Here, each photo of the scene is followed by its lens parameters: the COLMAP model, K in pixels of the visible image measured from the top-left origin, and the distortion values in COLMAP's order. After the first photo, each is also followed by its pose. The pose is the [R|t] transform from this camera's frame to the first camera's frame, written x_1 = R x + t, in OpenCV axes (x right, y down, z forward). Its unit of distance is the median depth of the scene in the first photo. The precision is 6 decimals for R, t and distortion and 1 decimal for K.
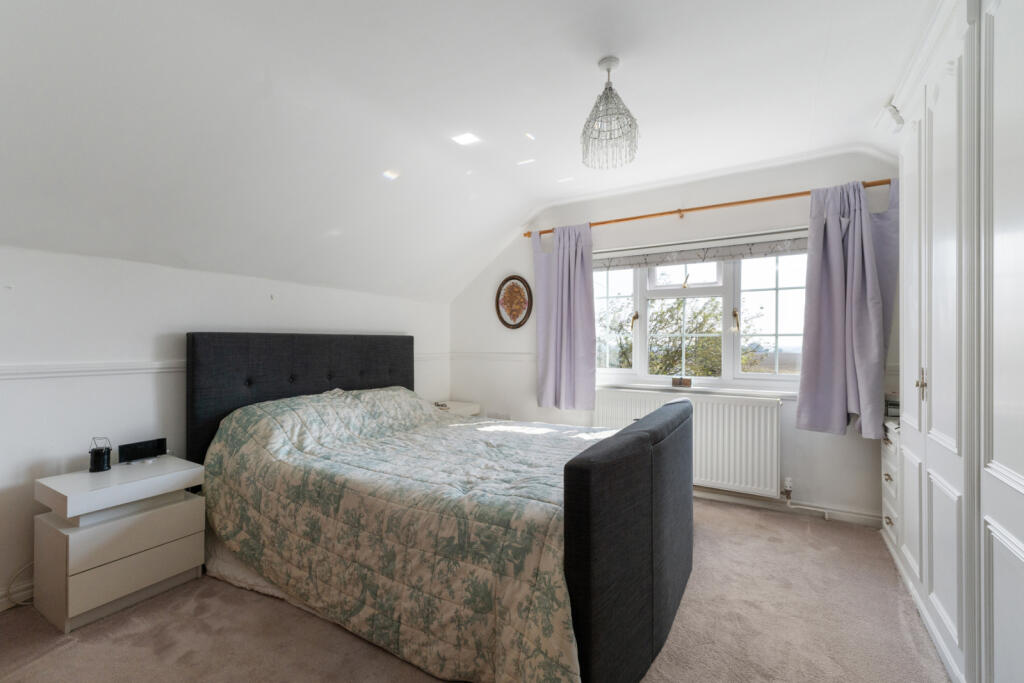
lens RADIAL K [[441.9, 0, 511.4], [0, 441.9, 353.0], [0, 0, 1]] dist [0.001262, 0.000240]
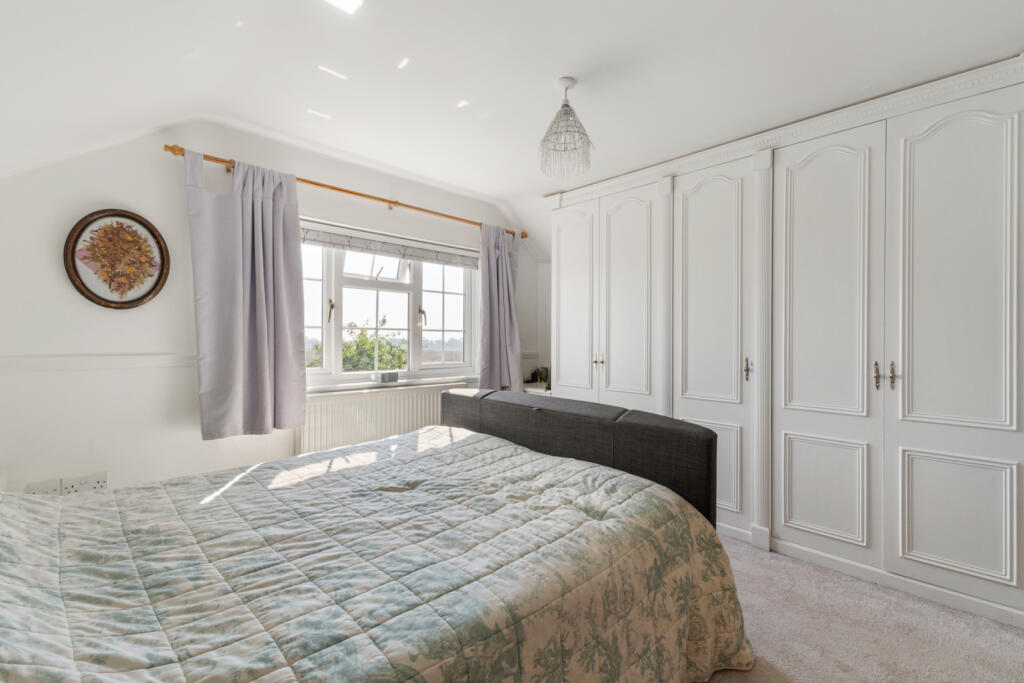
lens RADIAL K [[442.7, 0, 512.0], [0, 442.7, 341.5], [0, 0, 1]] dist [0.011875, 0.000158]
pose [[0.238077, -0.009449, 0.971200, -0.511650], [0.013239, 0.999891, 0.006483, -0.015576], [-0.971156, 0.011314, 0.238176, 0.510371]]
